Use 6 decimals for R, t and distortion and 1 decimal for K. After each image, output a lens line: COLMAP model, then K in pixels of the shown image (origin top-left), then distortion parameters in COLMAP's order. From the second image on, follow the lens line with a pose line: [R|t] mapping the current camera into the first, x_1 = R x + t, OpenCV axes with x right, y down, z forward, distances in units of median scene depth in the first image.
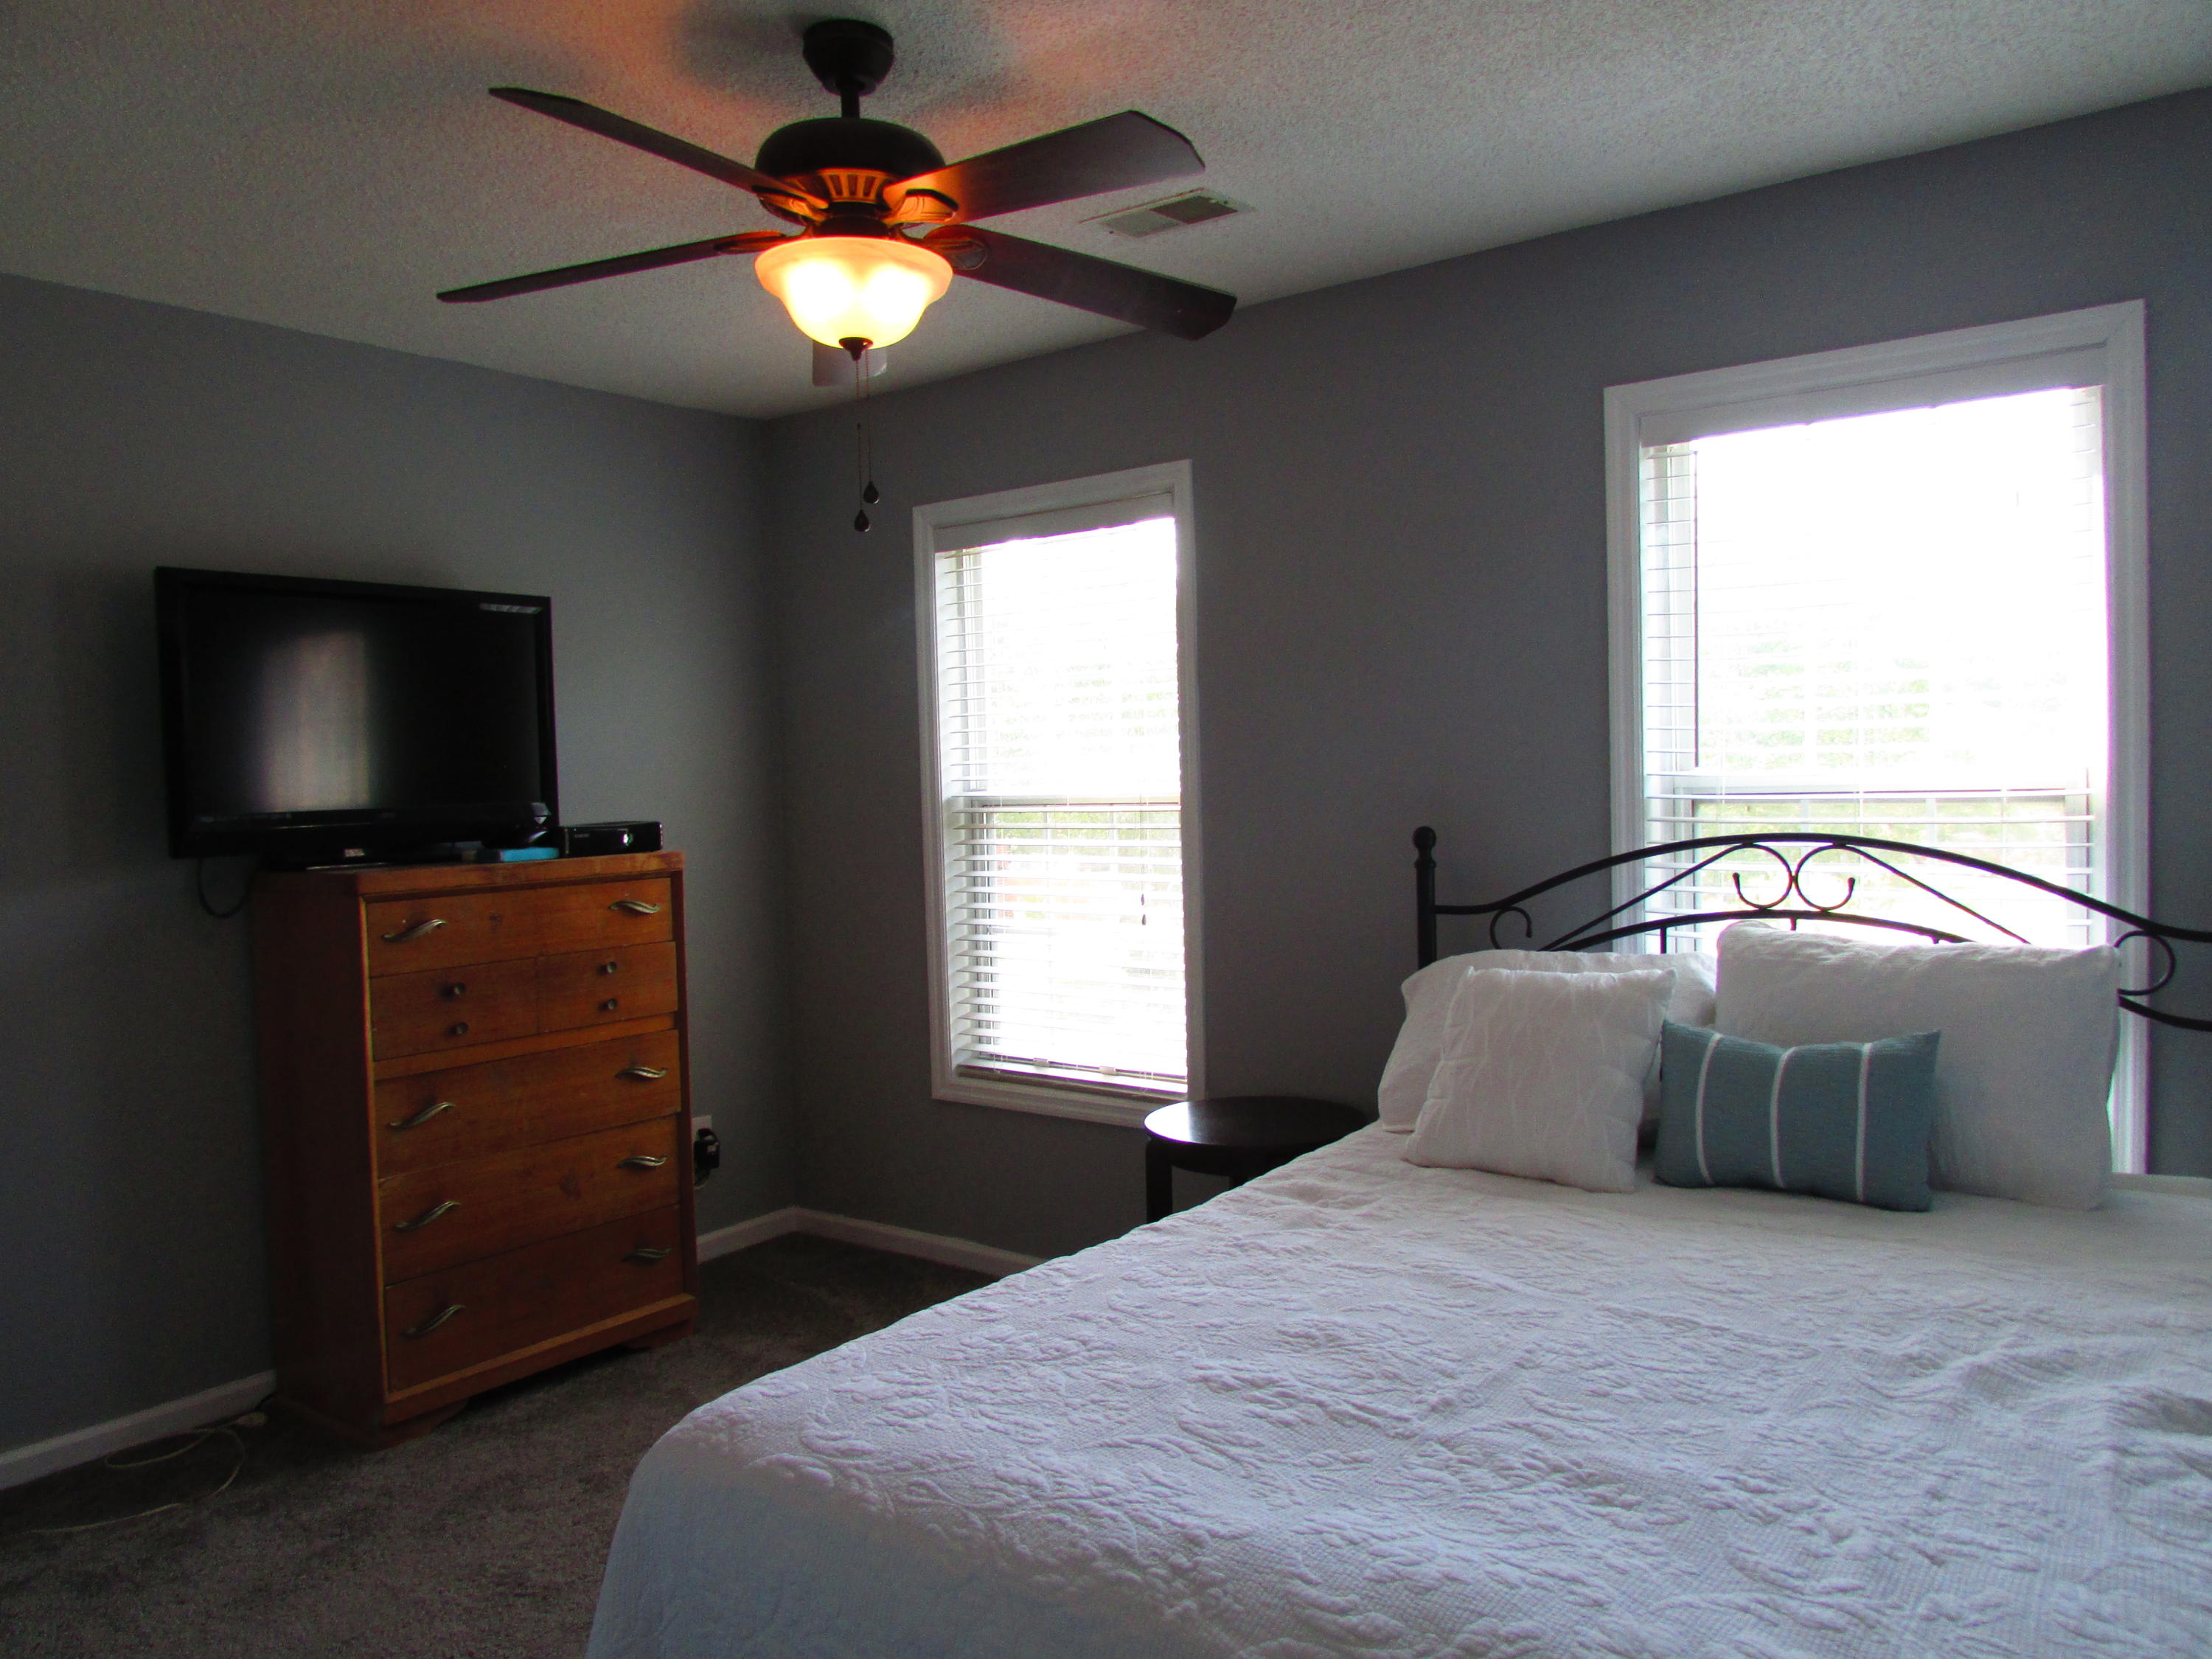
lens RADIAL K [[1596.0, 0, 1097.7], [0, 1596.0, 828.9], [0, 0, 1]] dist [0.002300, 0.010891]
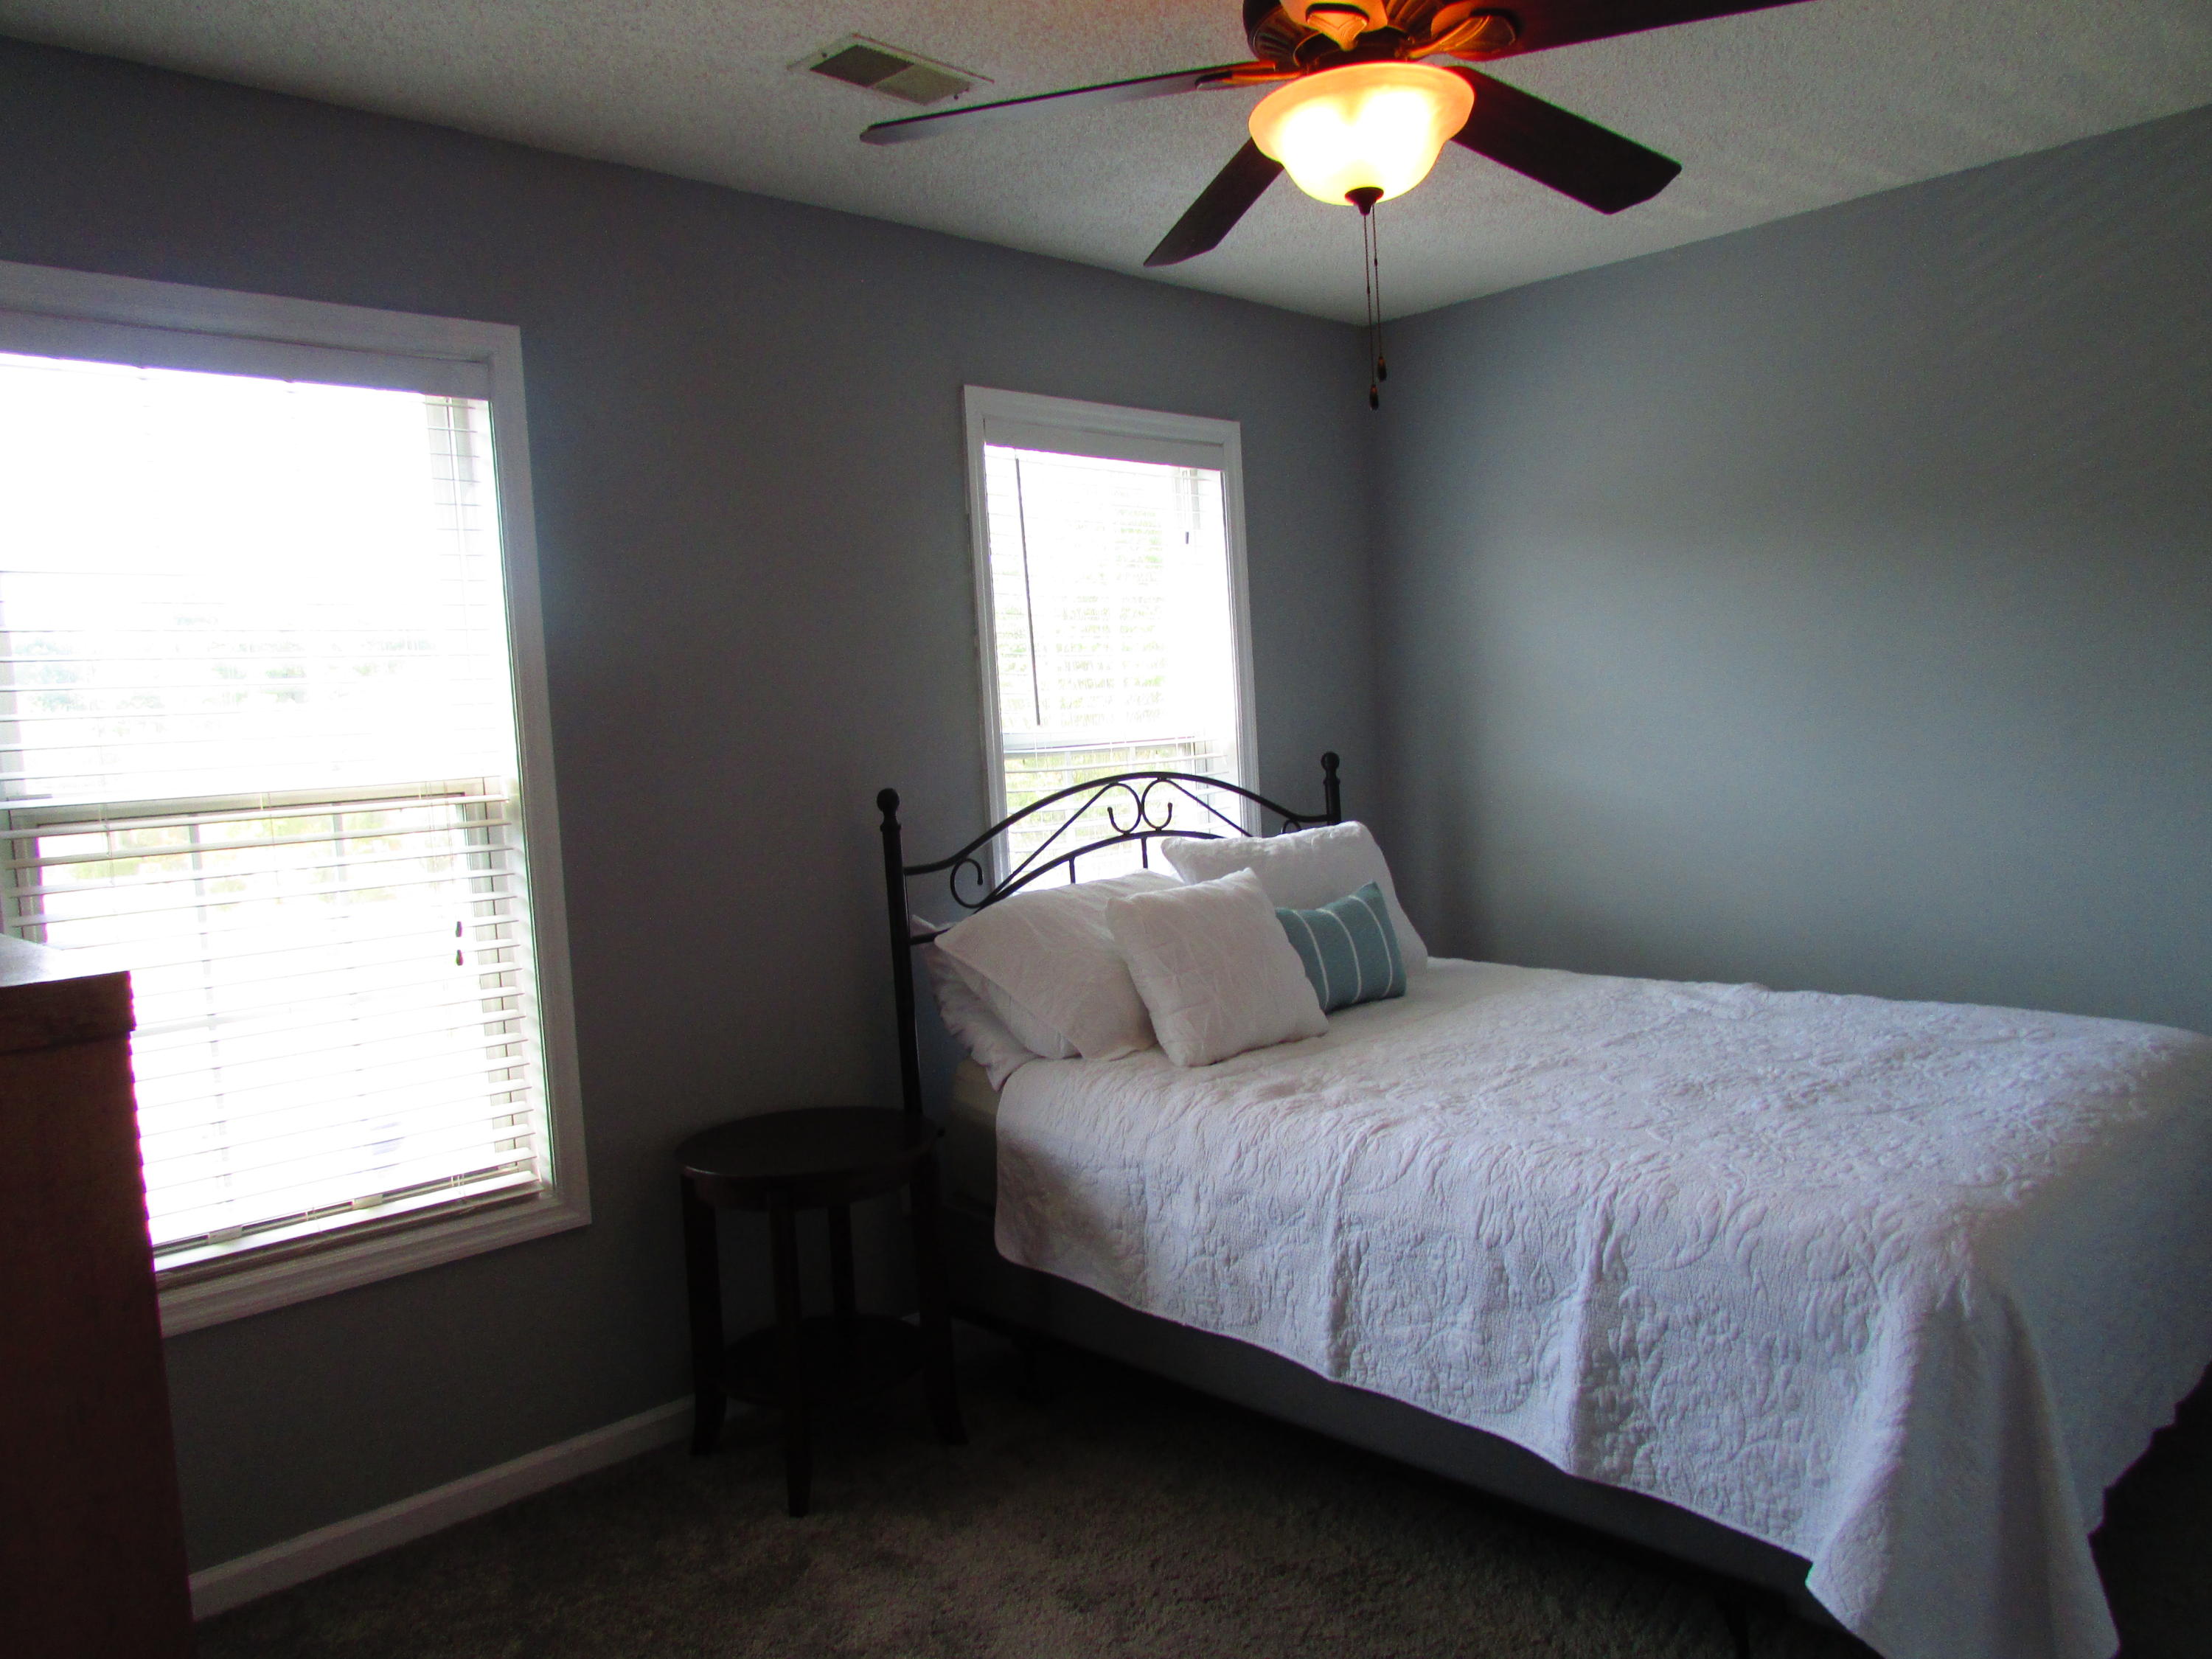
lens RADIAL K [[1596.0, 0, 1155.4], [0, 1596.0, 819.8], [0, 0, 1]] dist [0.002300, 0.010891]
pose [[0.157055, -0.044560, 0.986584, -0.819254], [0.088984, 0.995557, 0.030800, 0.002351], [-0.983573, 0.082953, 0.160322, 0.770692]]
